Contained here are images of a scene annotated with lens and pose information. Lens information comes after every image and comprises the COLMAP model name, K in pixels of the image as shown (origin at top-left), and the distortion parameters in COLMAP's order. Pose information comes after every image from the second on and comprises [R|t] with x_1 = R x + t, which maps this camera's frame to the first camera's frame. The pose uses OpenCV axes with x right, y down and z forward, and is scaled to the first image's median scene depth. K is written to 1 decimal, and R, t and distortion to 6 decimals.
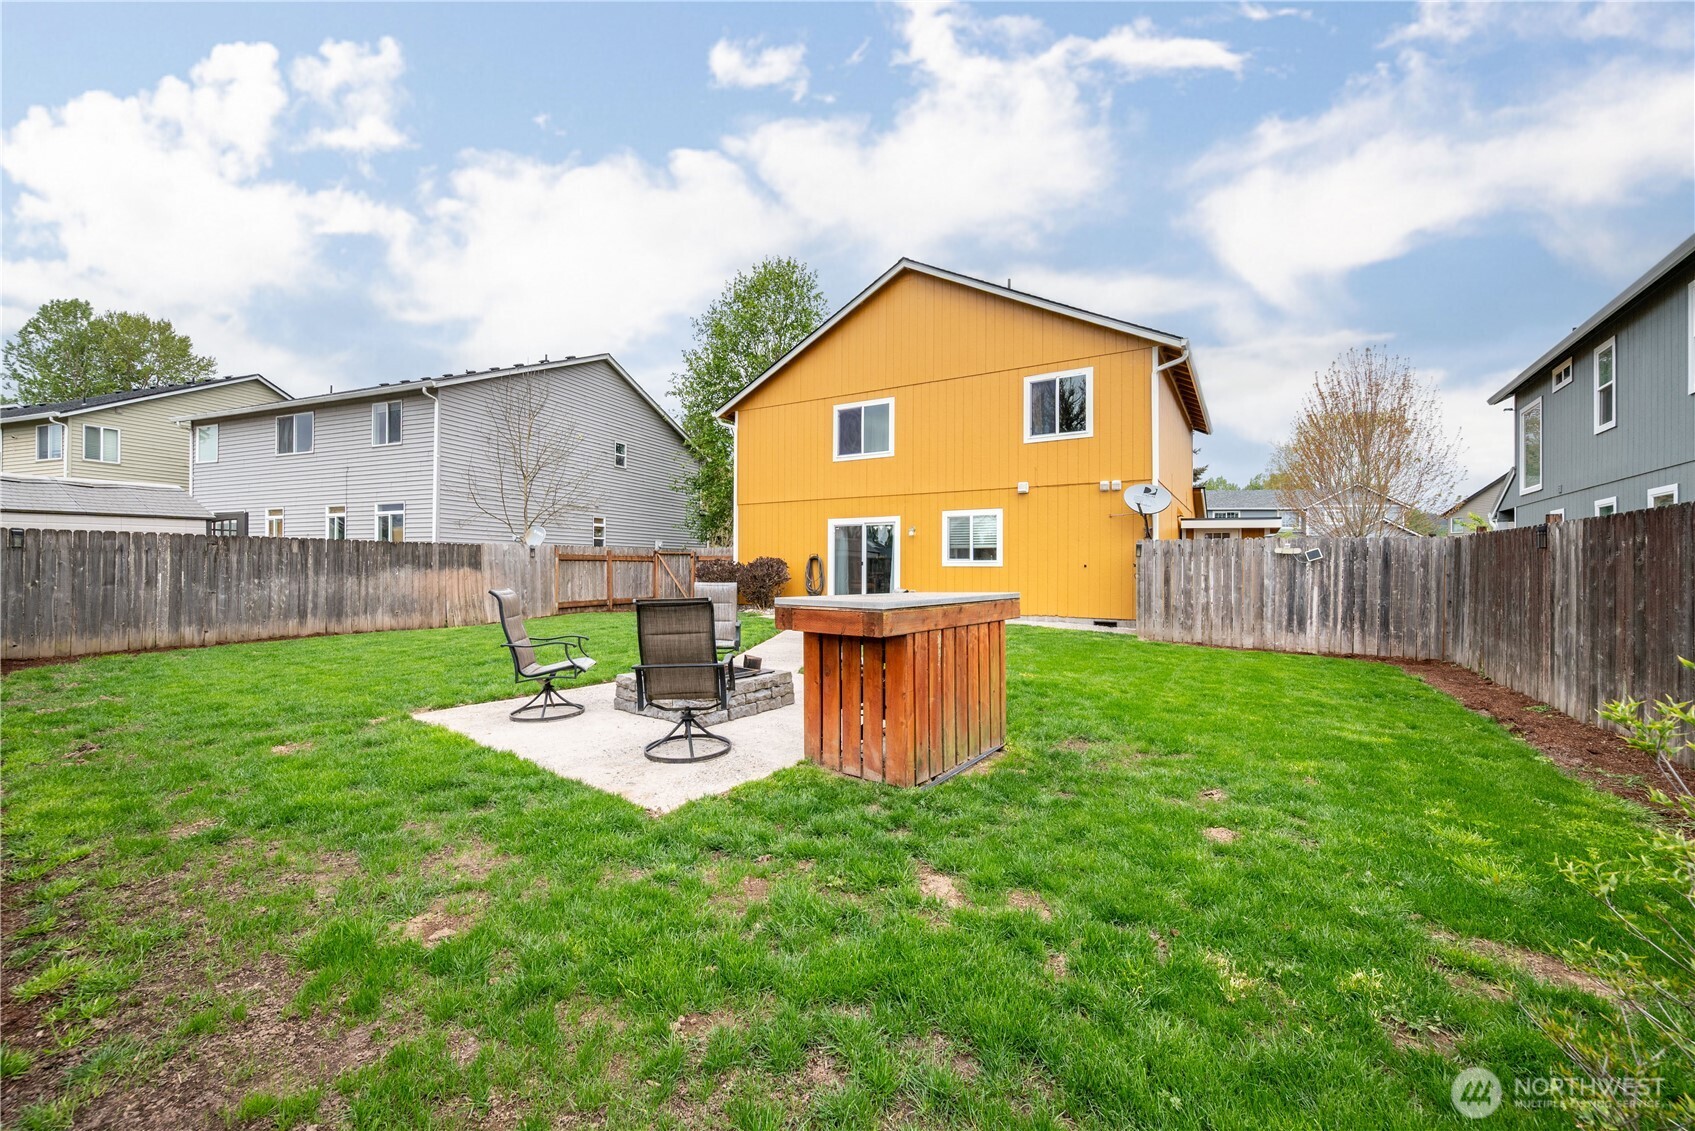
lens RADIAL K [[670.3, 0, 847.5], [0, 670.3, 565.5], [0, 0, 1]] dist [-0.001001, -0.000123]
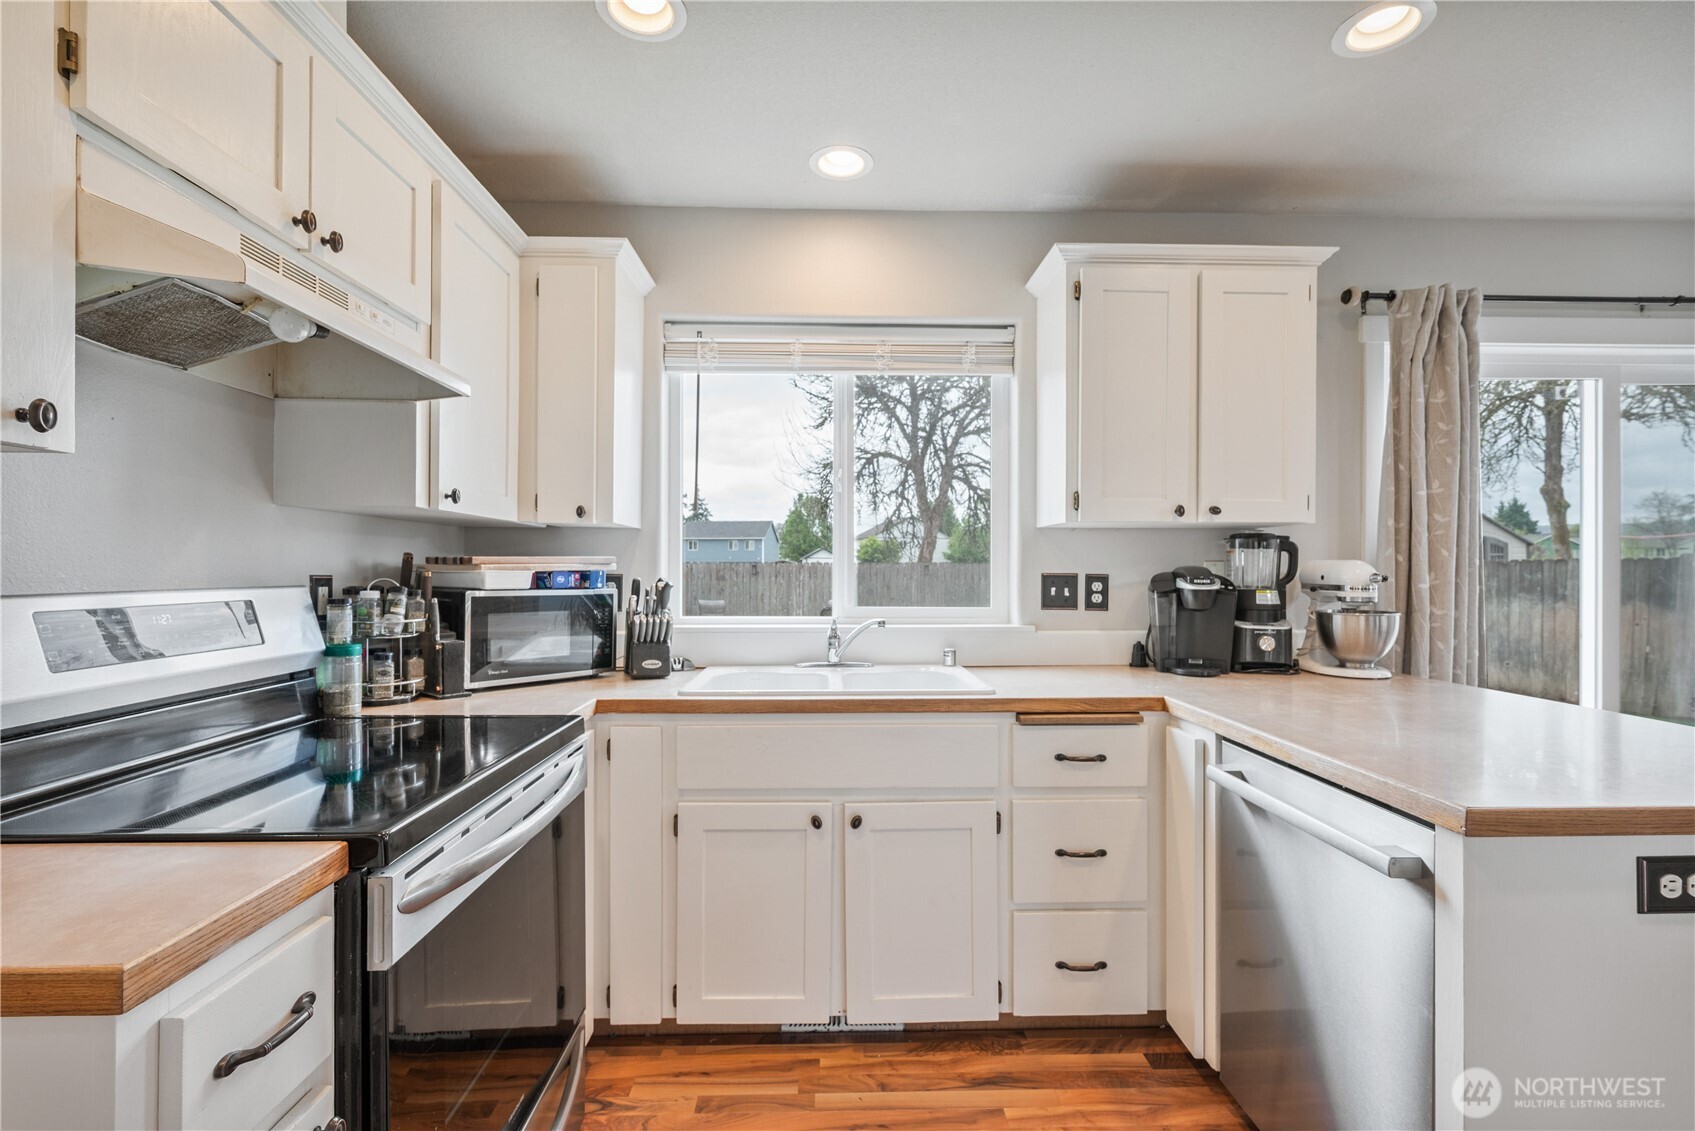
lens RADIAL K [[766.8, 0, 847.5], [0, 766.8, 565.5], [0, 0, 1]] dist [0.001521, -0.000096]
pose [[-0.831745, -0.006785, -0.555117, 0.327640], [-0.002208, 0.999958, -0.008914, -0.021746], [0.555154, -0.006188, -0.831724, 1.297600]]
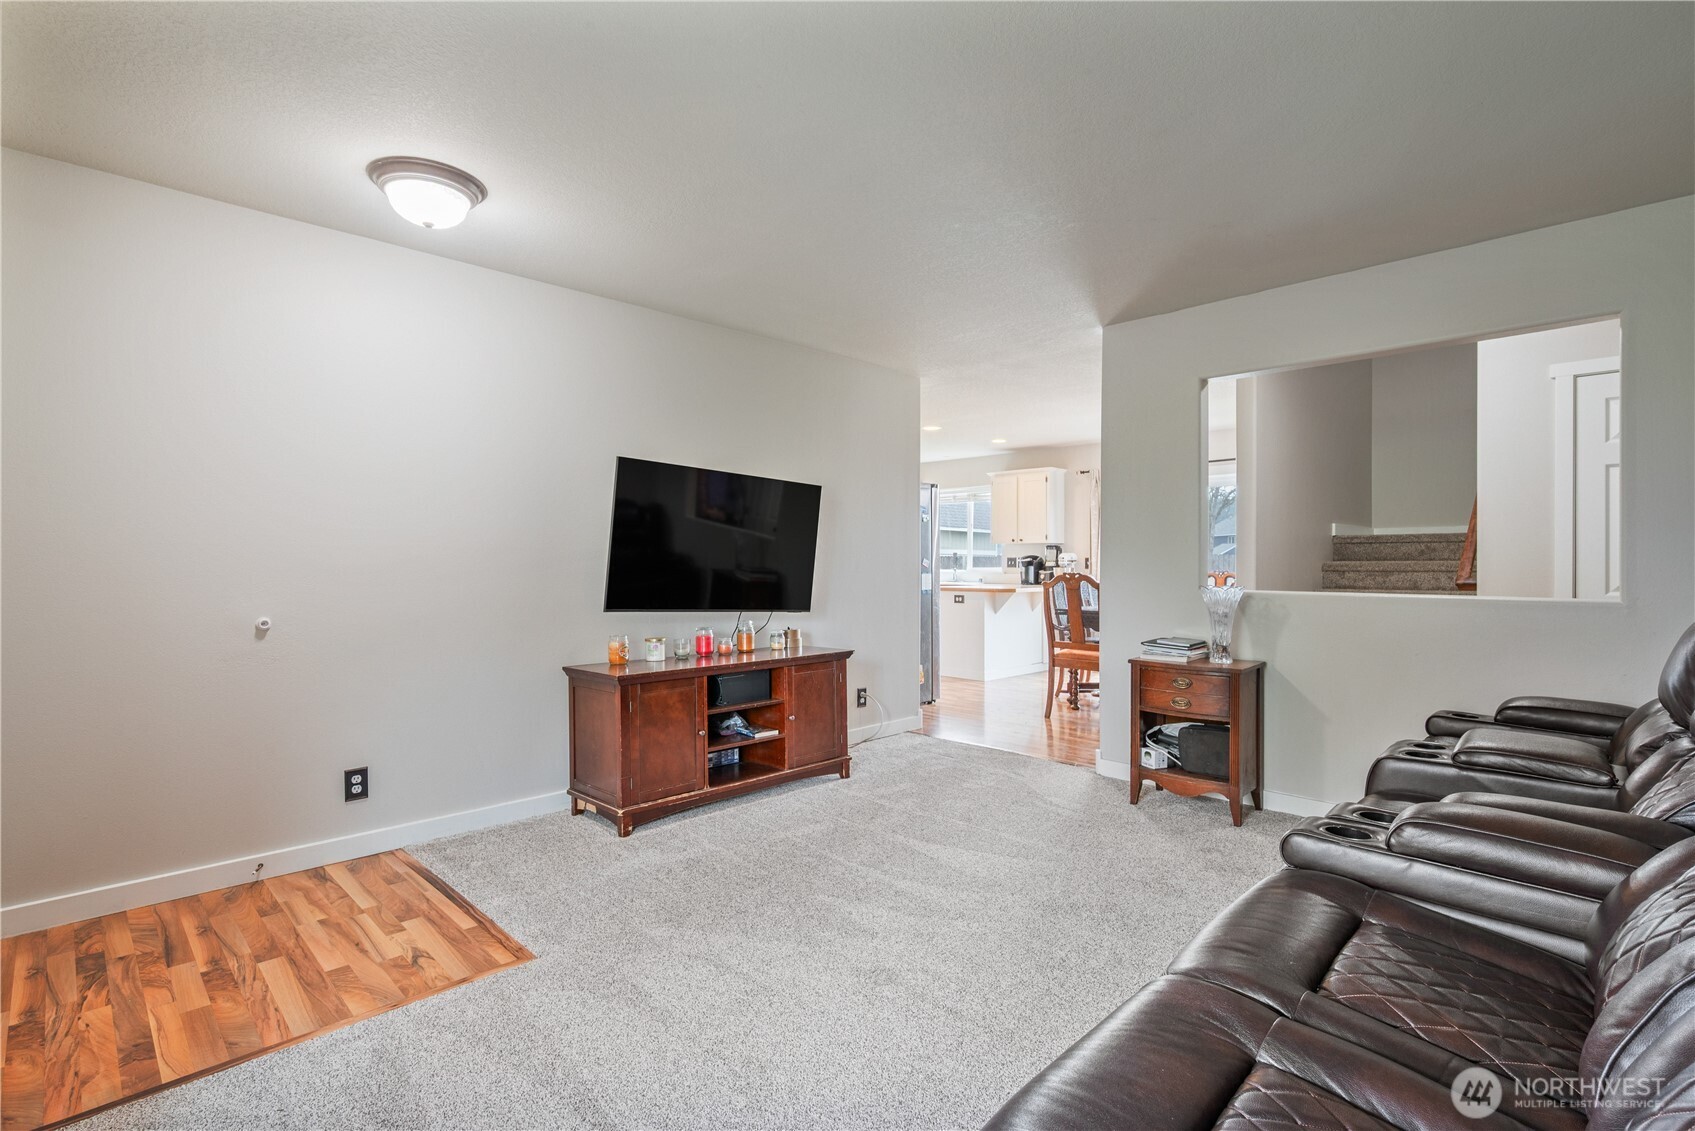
lens RADIAL K [[802.4, 0, 847.5], [0, 802.4, 565.5], [0, 0, 1]] dist [-0.001537, -0.000149]
pose [[-0.973772, -0.008360, 0.227372, 0.150793], [-0.008222, 0.999965, 0.001554, -0.014212], [-0.227377, -0.000356, -0.973807, 1.896898]]
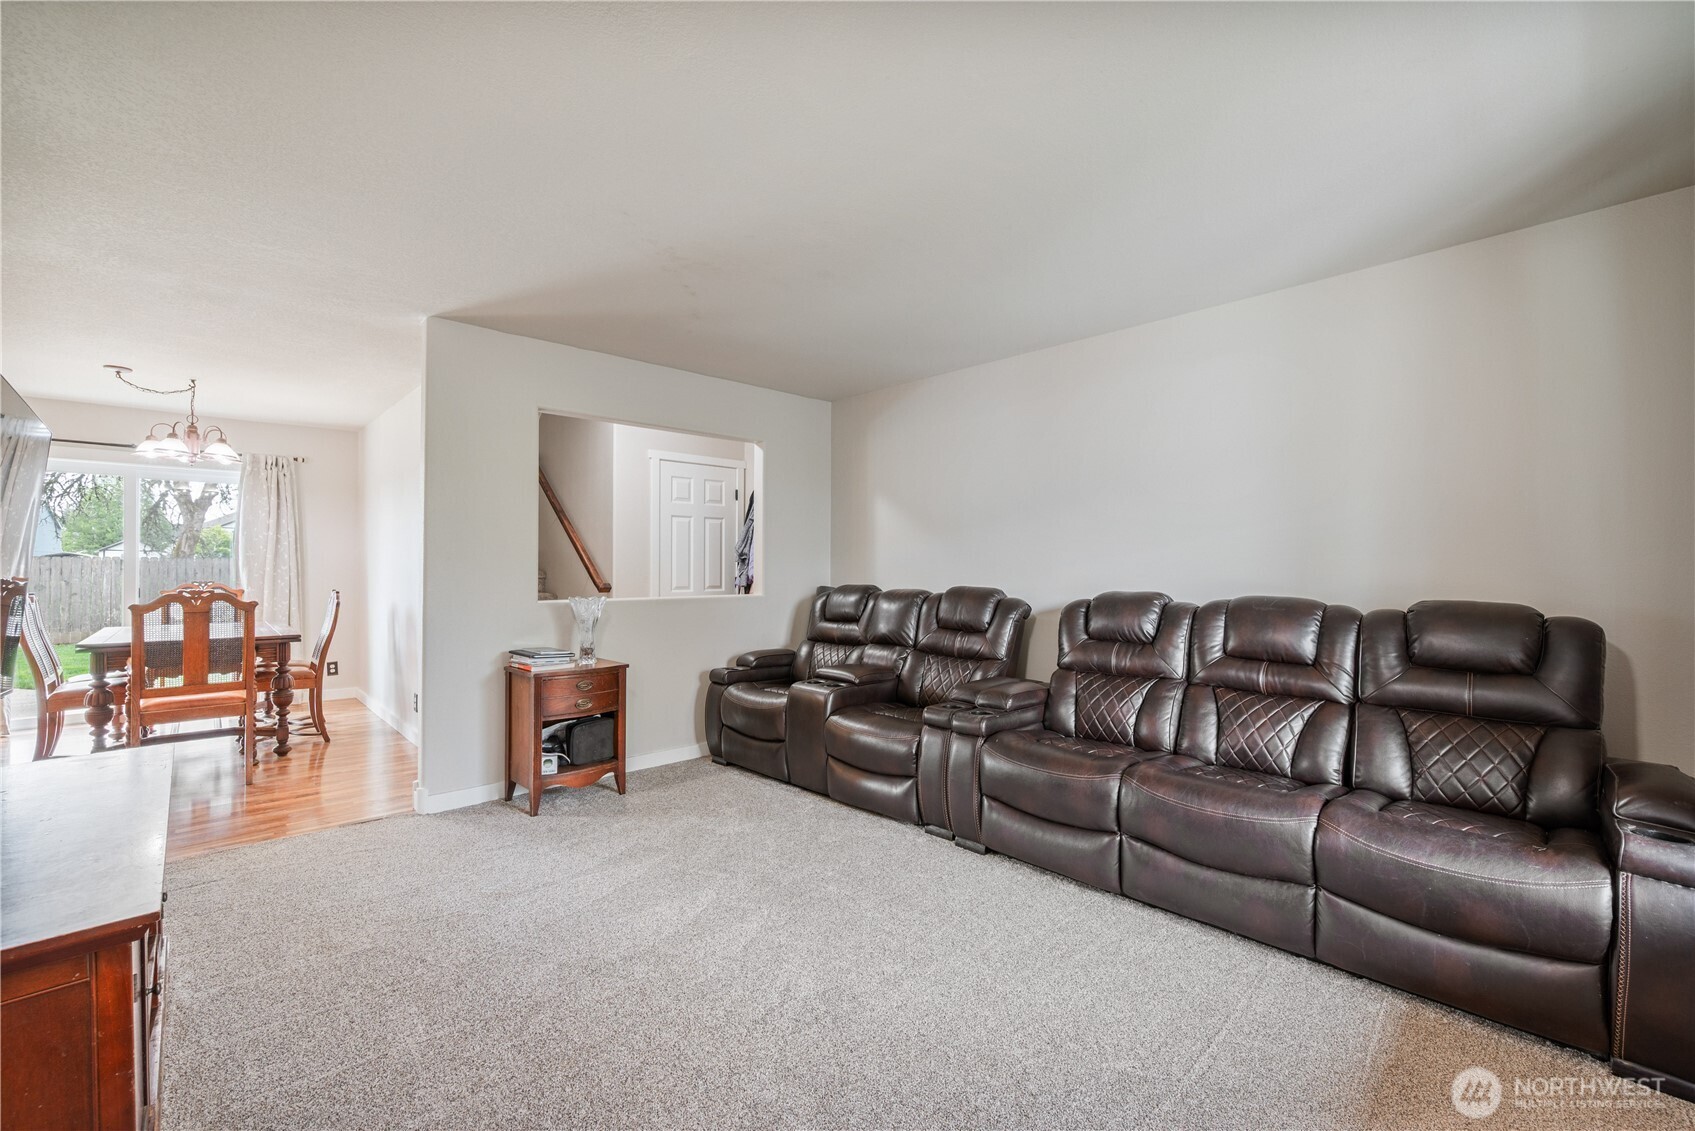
lens RADIAL K [[707.0, 0, 847.5], [0, 707.0, 565.5], [0, 0, 1]] dist [-0.002332, -0.000084]
pose [[-0.247427, -0.006354, -0.968886, 0.343246], [-0.001721, 0.999980, -0.006119, -0.019325], [0.968905, 0.000153, -0.247433, 1.764903]]
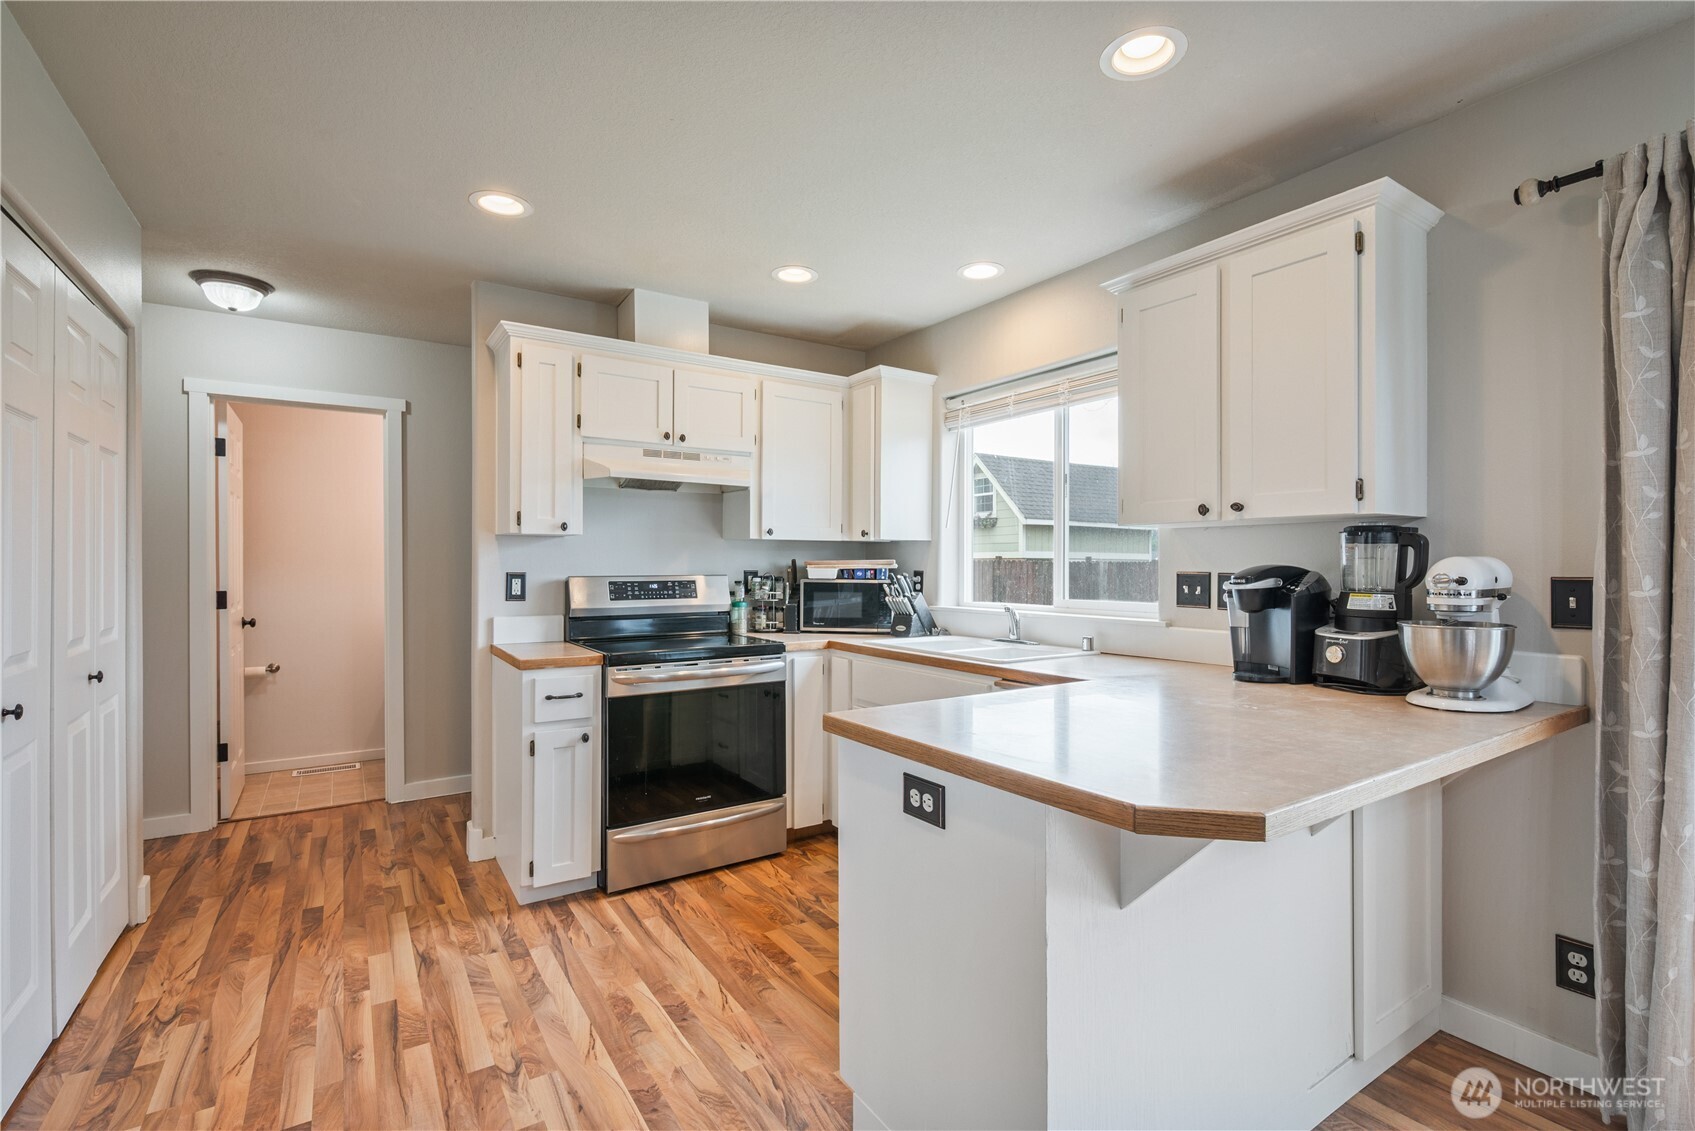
lens RADIAL K [[762.6, 0, 847.5], [0, 762.6, 565.5], [0, 0, 1]] dist [-0.000404, 0.000099]
pose [[-0.910598, -0.003291, 0.413281, 0.171011], [-0.004526, 0.999988, -0.002011, -0.022568], [-0.413269, -0.003702, -0.910601, 1.385258]]
